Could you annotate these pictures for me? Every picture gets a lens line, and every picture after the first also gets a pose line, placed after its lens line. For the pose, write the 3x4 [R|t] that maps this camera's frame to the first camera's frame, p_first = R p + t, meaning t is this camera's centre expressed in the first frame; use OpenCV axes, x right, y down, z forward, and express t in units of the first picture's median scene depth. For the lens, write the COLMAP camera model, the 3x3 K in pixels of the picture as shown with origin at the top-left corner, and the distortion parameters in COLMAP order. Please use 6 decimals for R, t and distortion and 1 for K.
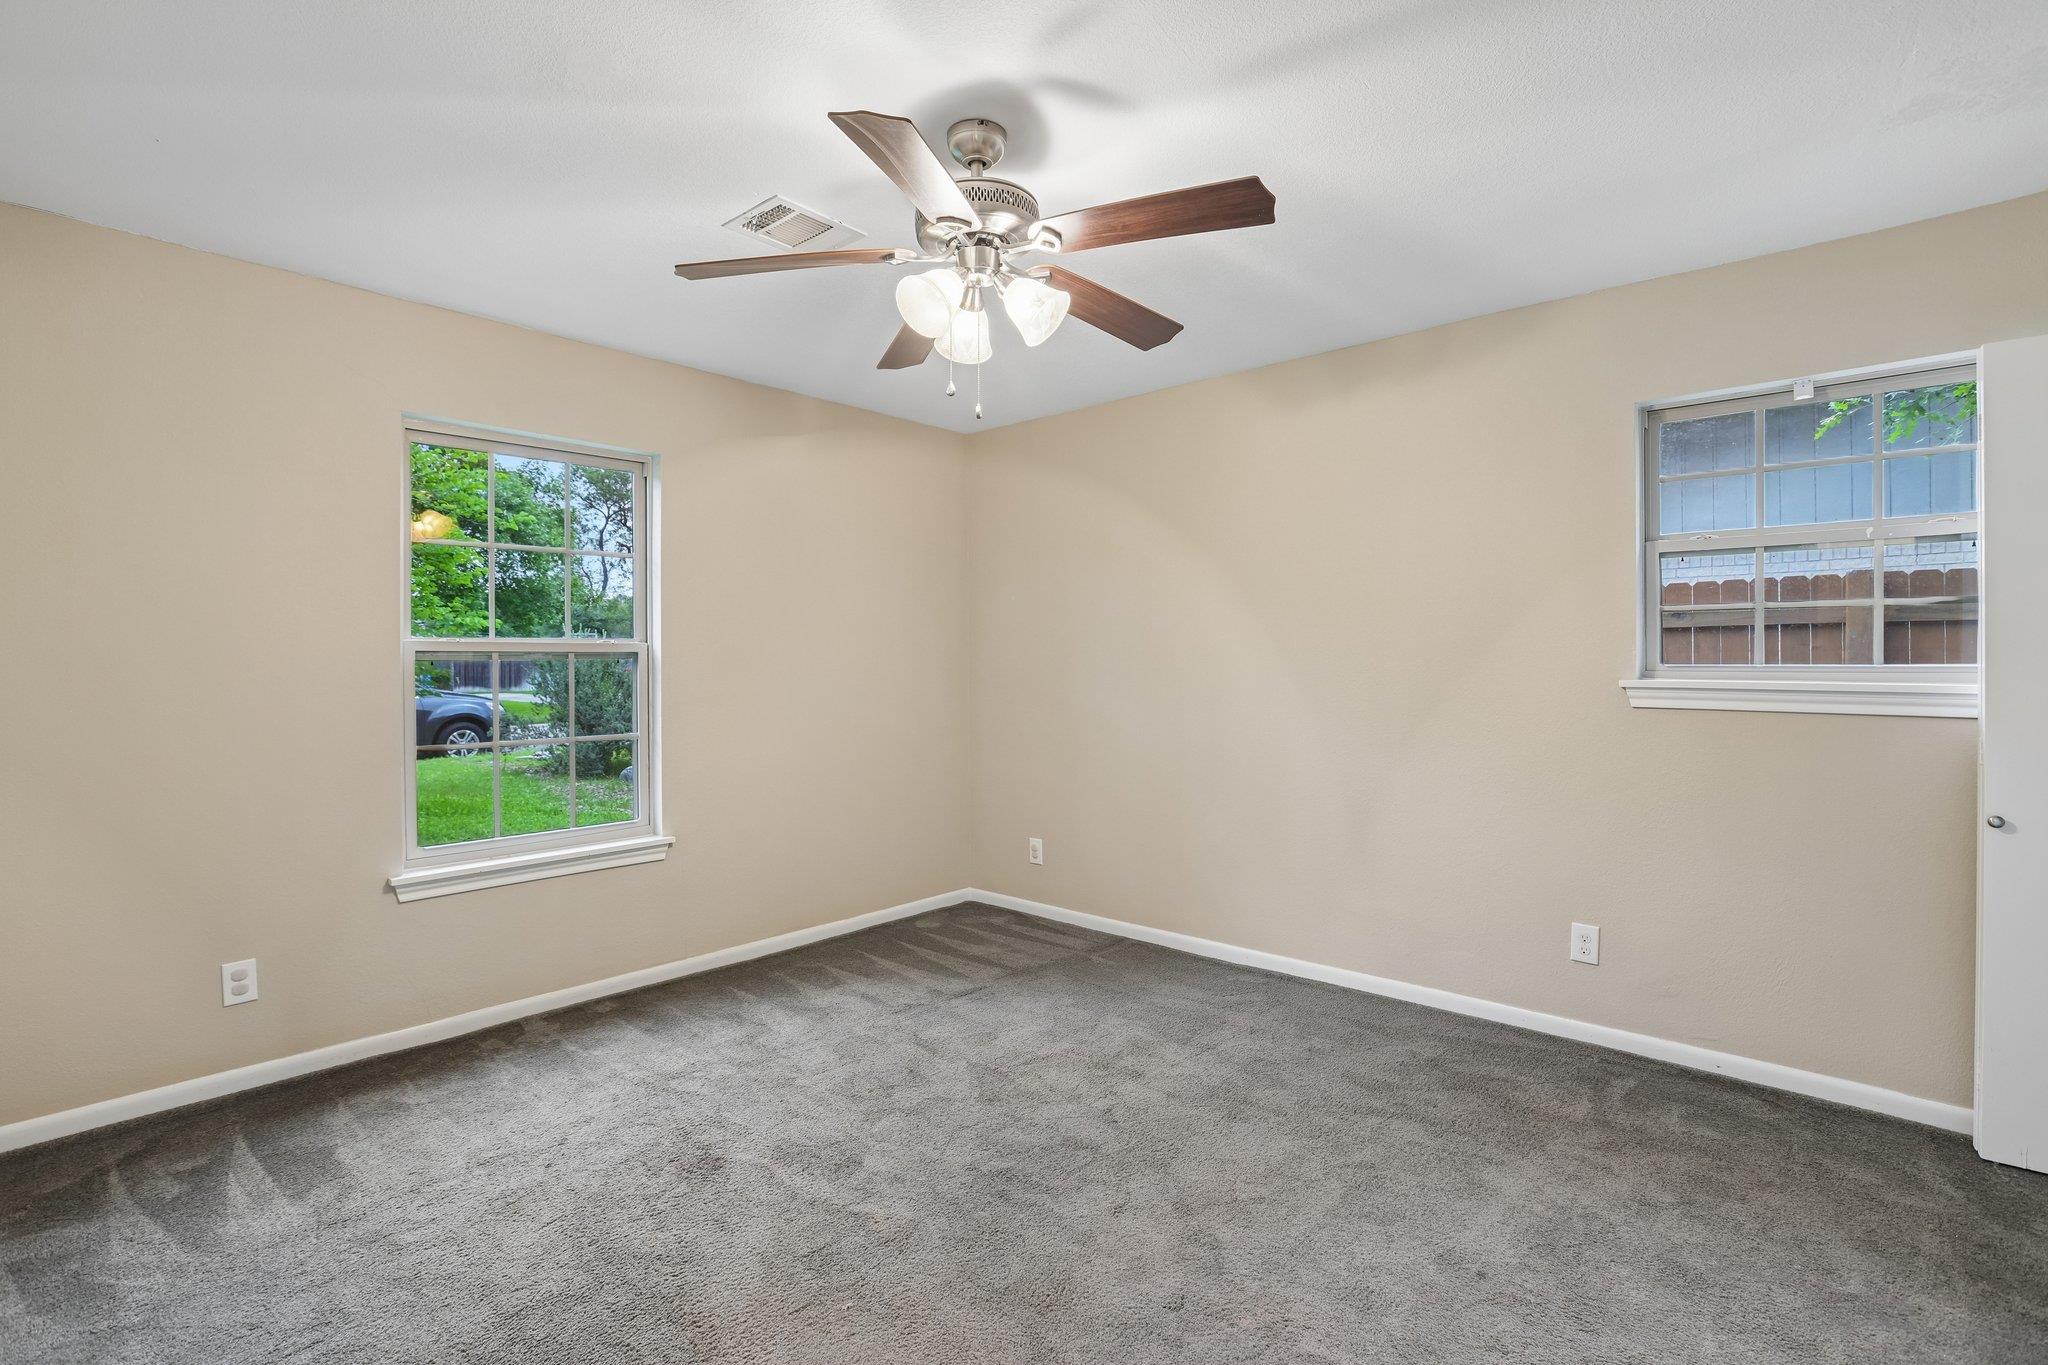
lens RADIAL K [[923.5, 0, 1027.0], [0, 923.5, 673.8], [0, 0, 1]] dist [-0.061665, 0.024447]
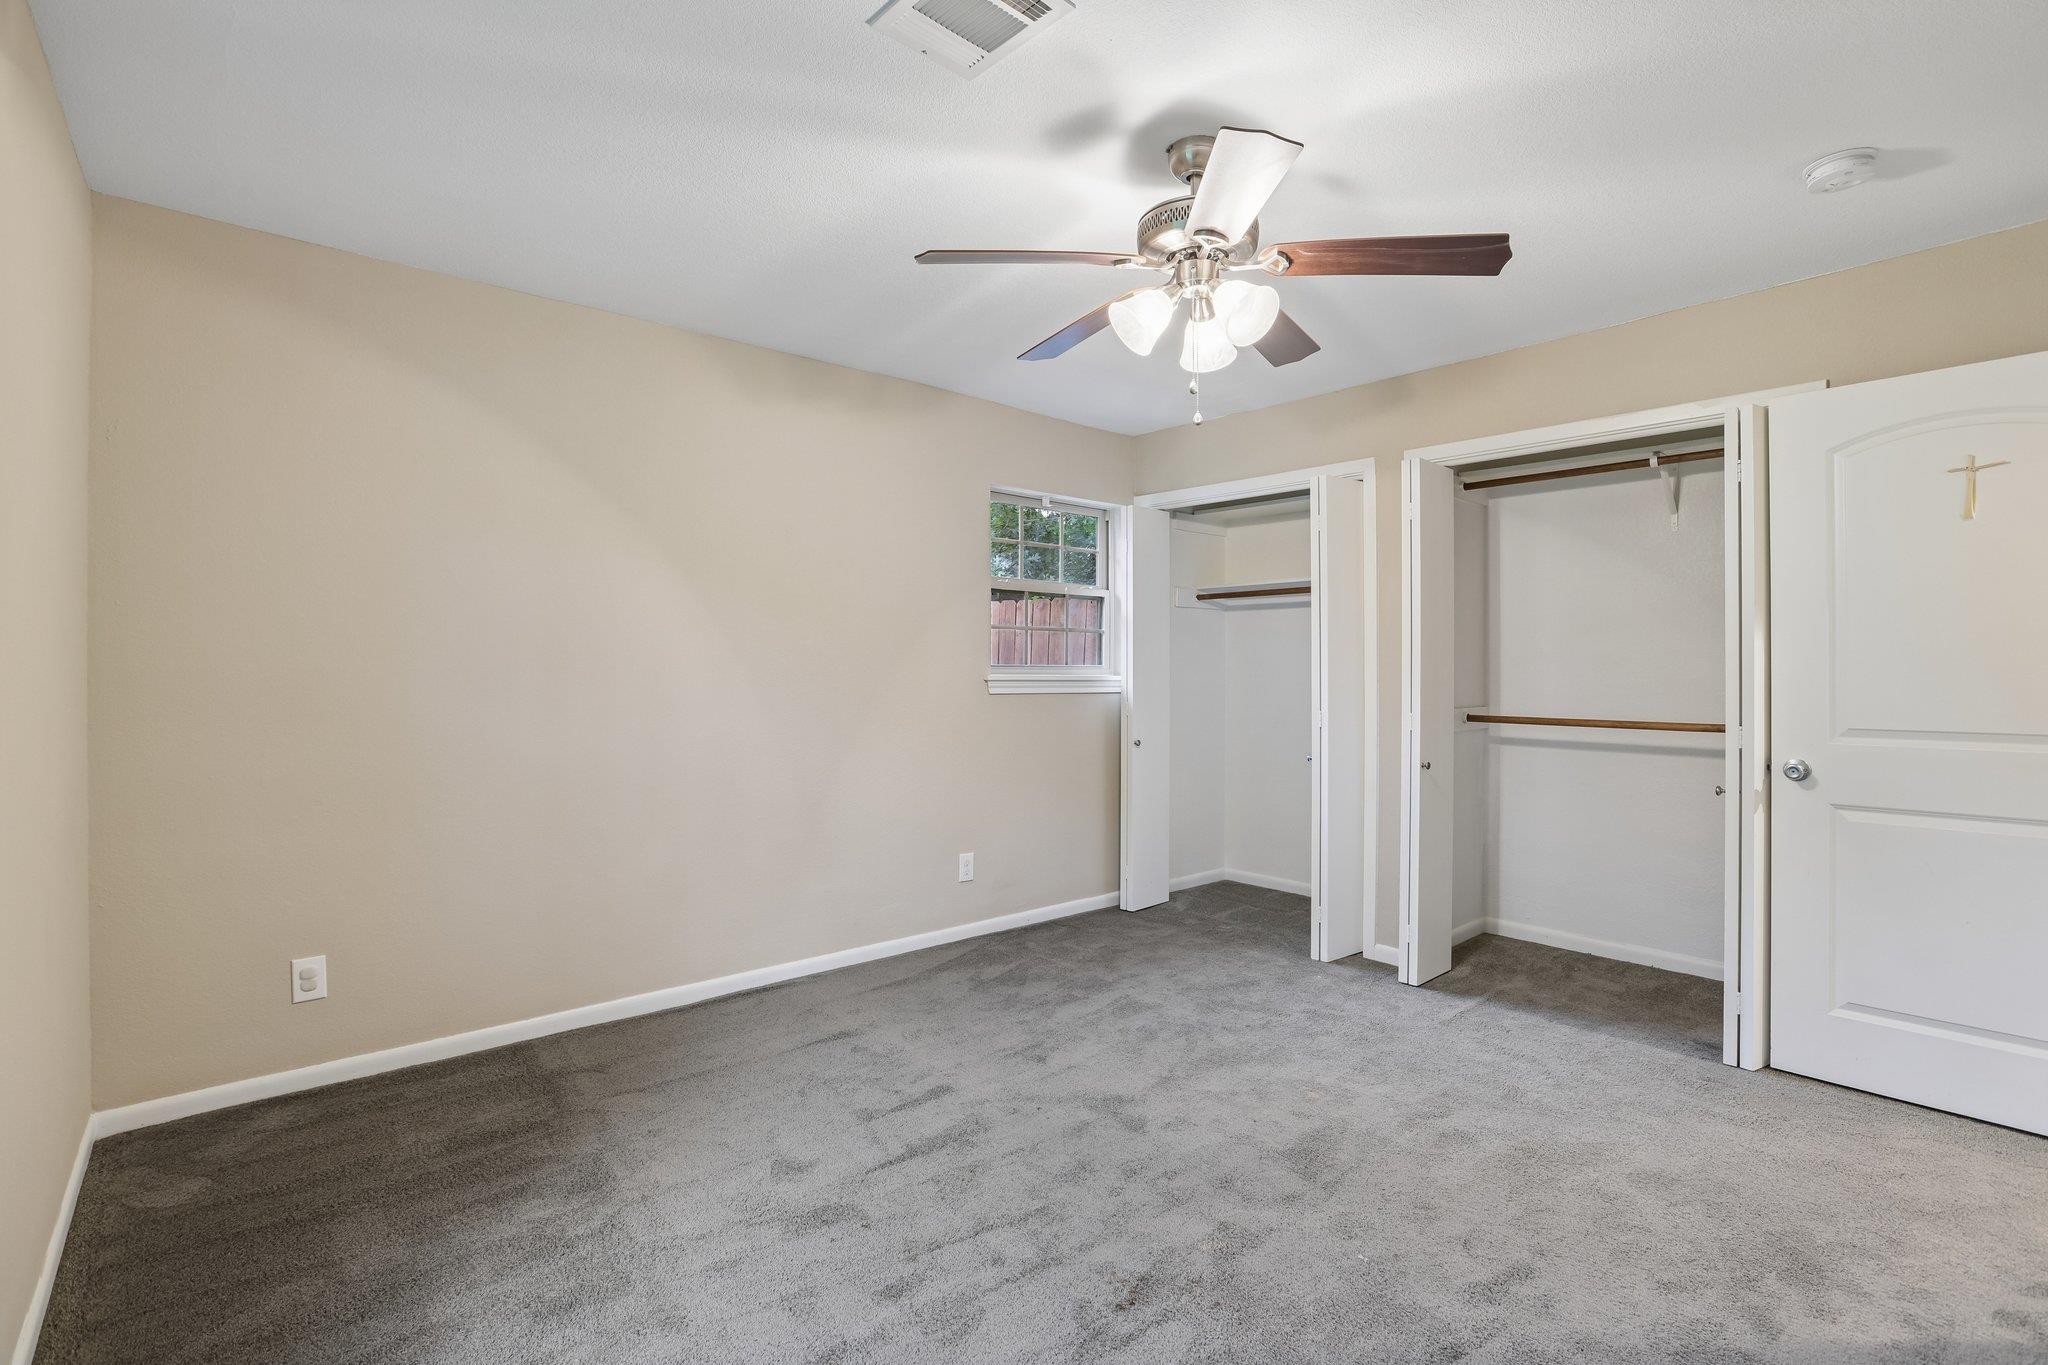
lens RADIAL K [[923.5, 0, 1027.0], [0, 923.5, 673.8], [0, 0, 1]] dist [-0.061665, 0.024447]
pose [[0.139837, -0.003354, 0.990169, -0.787278], [0.013471, 0.999908, 0.001485, 0.002738], [-0.990083, 0.013130, 0.139870, 0.733377]]
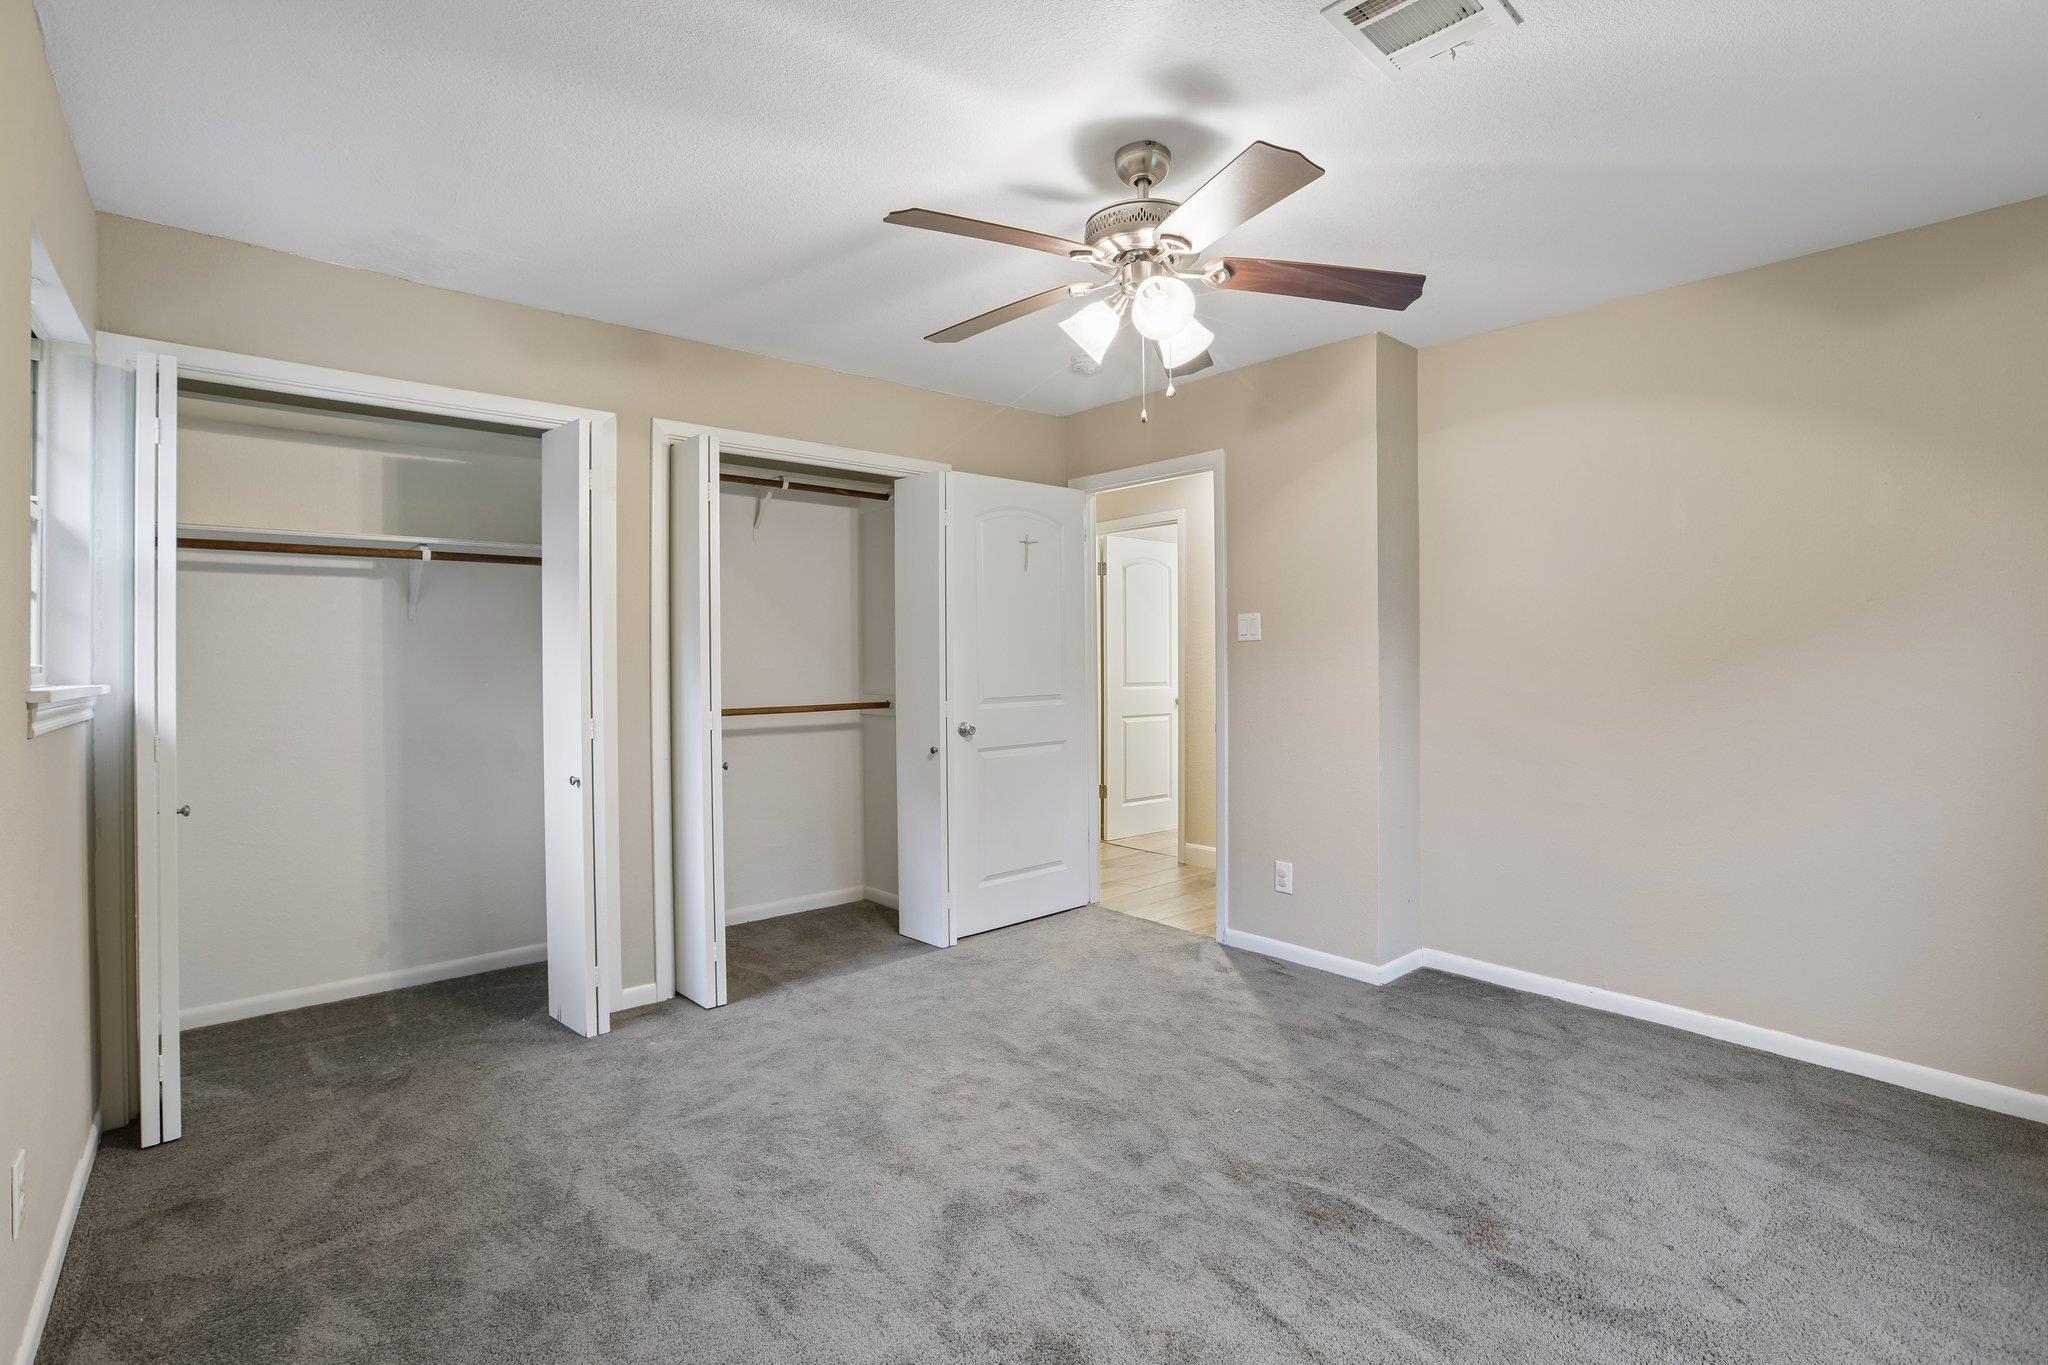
lens RADIAL K [[927.6, 0, 1022.4], [0, 927.6, 648.0], [0, 0, 1]] dist [-0.062655, 0.025506]
pose [[-0.988340, 0.013235, 0.151687, -0.047989], [0.014094, 0.999890, 0.004595, -0.013744], [-0.151610, 0.006679, -0.988418, 1.465498]]
